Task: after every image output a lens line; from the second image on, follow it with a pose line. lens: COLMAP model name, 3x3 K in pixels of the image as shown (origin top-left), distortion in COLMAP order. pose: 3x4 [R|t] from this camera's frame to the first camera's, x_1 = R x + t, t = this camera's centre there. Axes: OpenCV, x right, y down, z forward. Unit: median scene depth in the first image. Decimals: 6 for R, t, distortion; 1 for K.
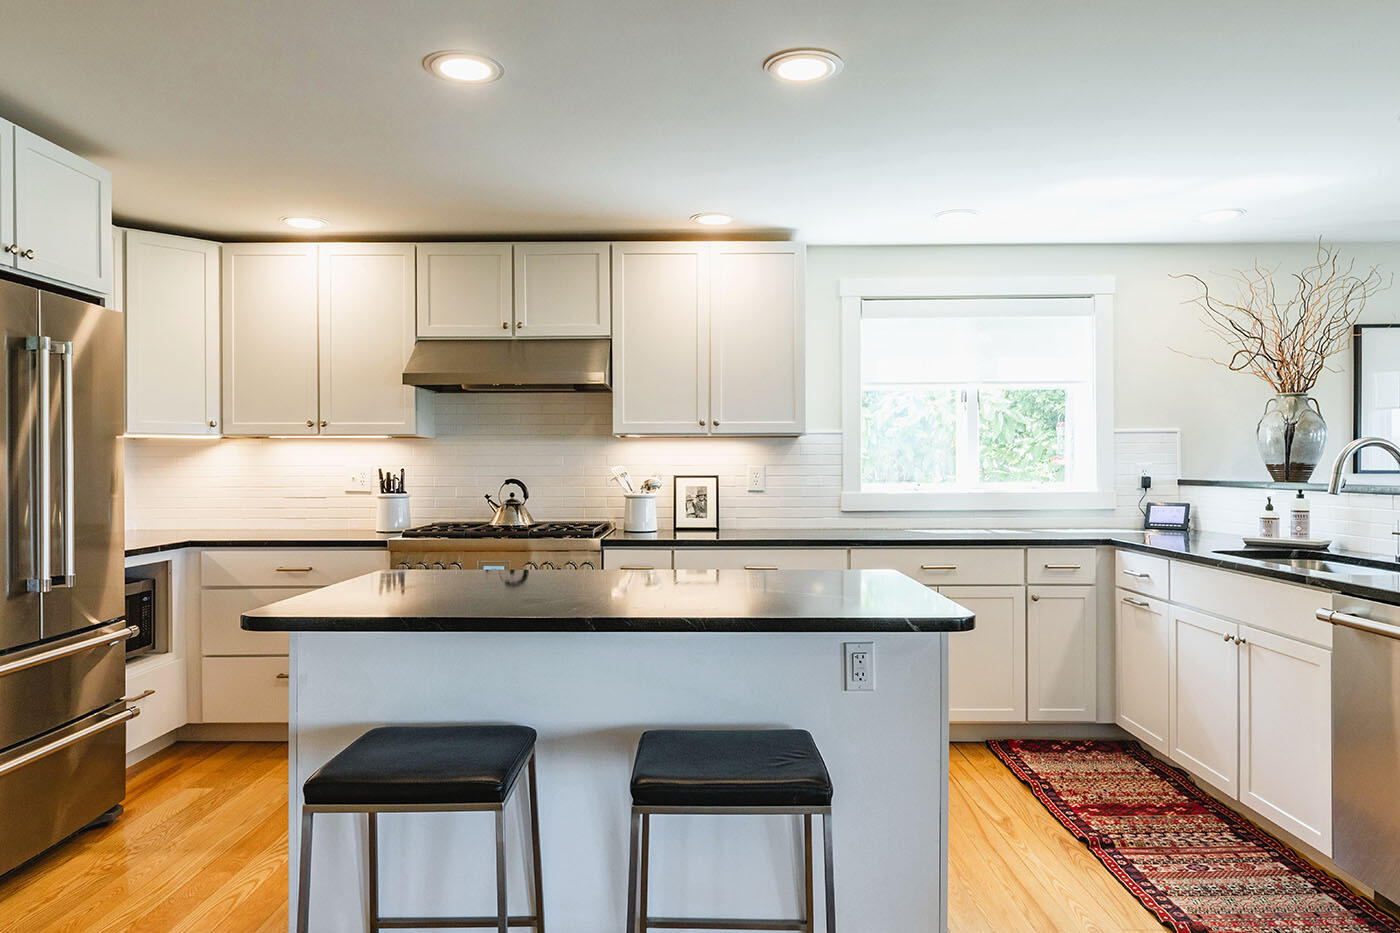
lens RADIAL K [[1104.3, 0, 701.1], [0, 1104.3, 469.2], [0, 0, 1]] dist [-0.007861, 0.003578]
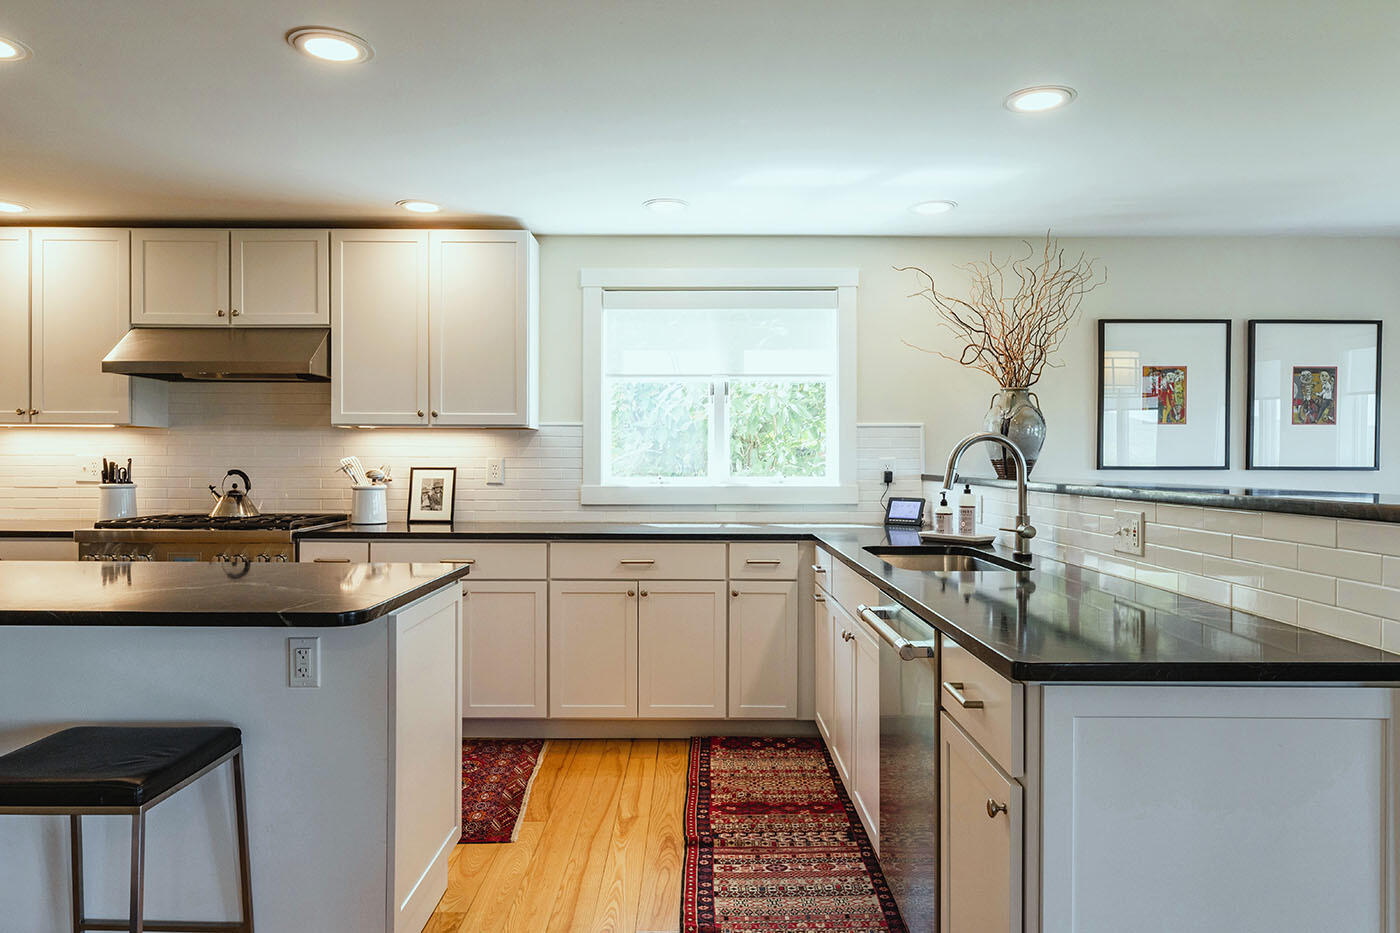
lens RADIAL K [[1104.3, 0, 696.5], [0, 1104.3, 466.5], [0, 0, 1]] dist [-0.007861, 0.003578]
pose [[0.999828, 0.006262, 0.017456, 0.228482], [-0.006308, 0.999977, 0.002626, 0.000900], [-0.017439, -0.002736, 0.999844, 0.011445]]
